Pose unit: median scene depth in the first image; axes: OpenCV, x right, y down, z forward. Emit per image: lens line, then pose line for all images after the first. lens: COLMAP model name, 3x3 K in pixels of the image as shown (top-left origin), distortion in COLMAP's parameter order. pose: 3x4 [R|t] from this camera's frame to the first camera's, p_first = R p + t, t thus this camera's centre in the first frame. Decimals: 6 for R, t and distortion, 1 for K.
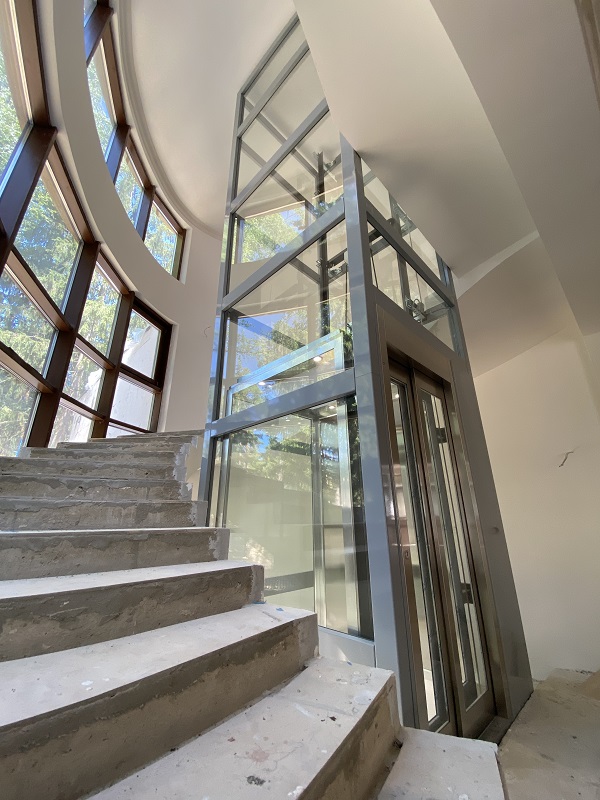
lens RADIAL K [[325.5, 0, 300.0], [0, 325.5, 400.0], [0, 0, 1]] dist [0.013318, -0.016895]
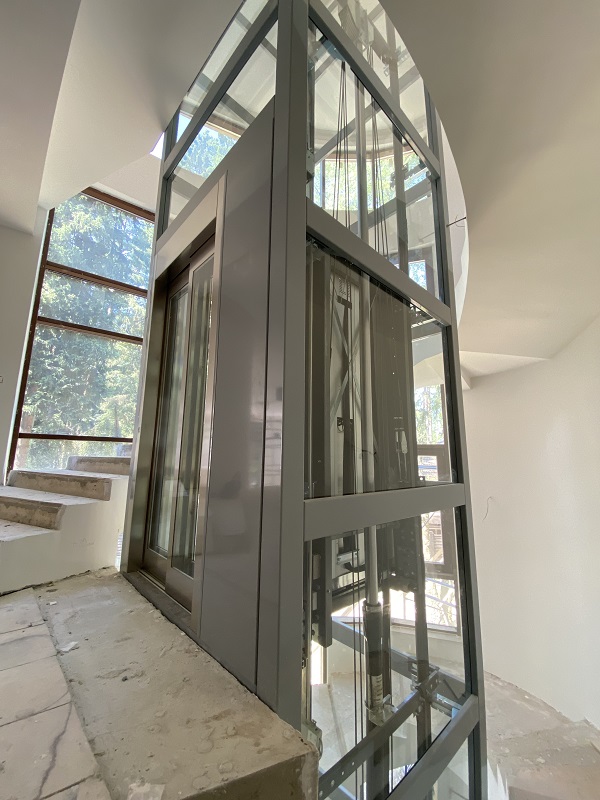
lens RADIAL K [[325.5, 0, 300.0], [0, 325.5, 400.0], [0, 0, 1]] dist [0.013318, -0.016895]
pose [[-0.022929, -0.168508, -0.985434, 0.888031], [0.328326, 0.929752, -0.166626, 0.408347], [0.944286, -0.327364, 0.034007, 0.822609]]
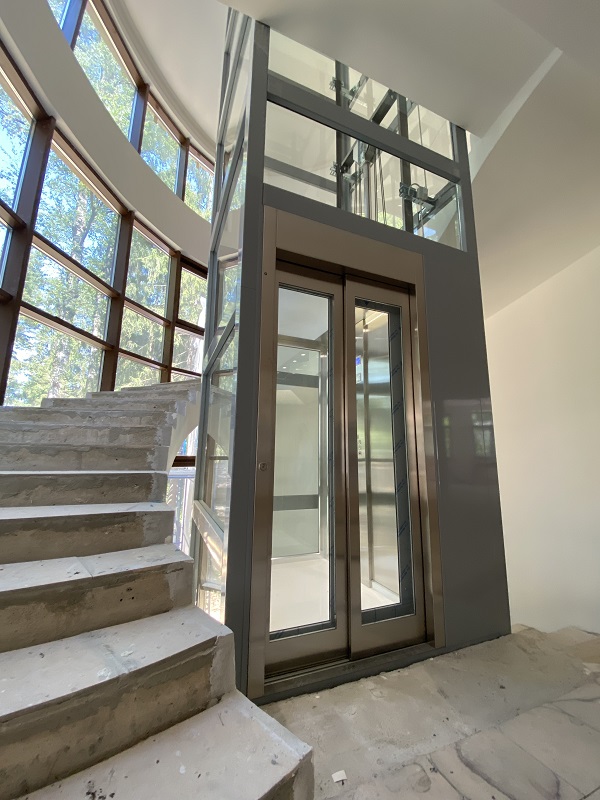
lens RADIAL K [[325.5, 0, 300.0], [0, 325.5, 400.0], [0, 0, 1]] dist [0.013318, -0.016895]
pose [[0.927602, -0.046880, -0.370617, 0.390349], [0.109564, 0.982607, 0.149931, 0.063744], [0.357142, -0.179683, 0.916605, 0.076251]]
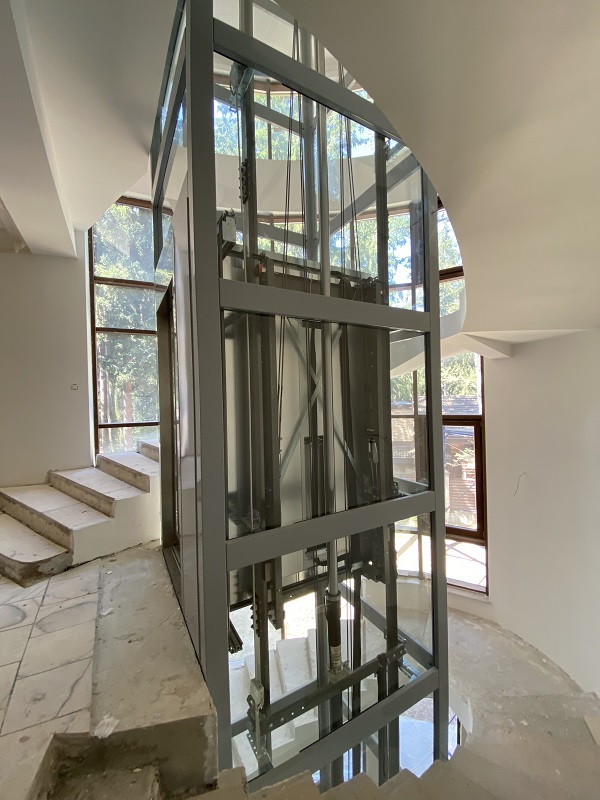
lens RADIAL K [[325.5, 0, 300.0], [0, 325.5, 400.0], [0, 0, 1]] dist [0.013318, -0.016895]
pose [[-0.258707, 0.018729, -0.965774, 0.943772], [0.354195, 0.932012, -0.076806, 0.329585], [0.898675, -0.361943, -0.247752, 1.111133]]
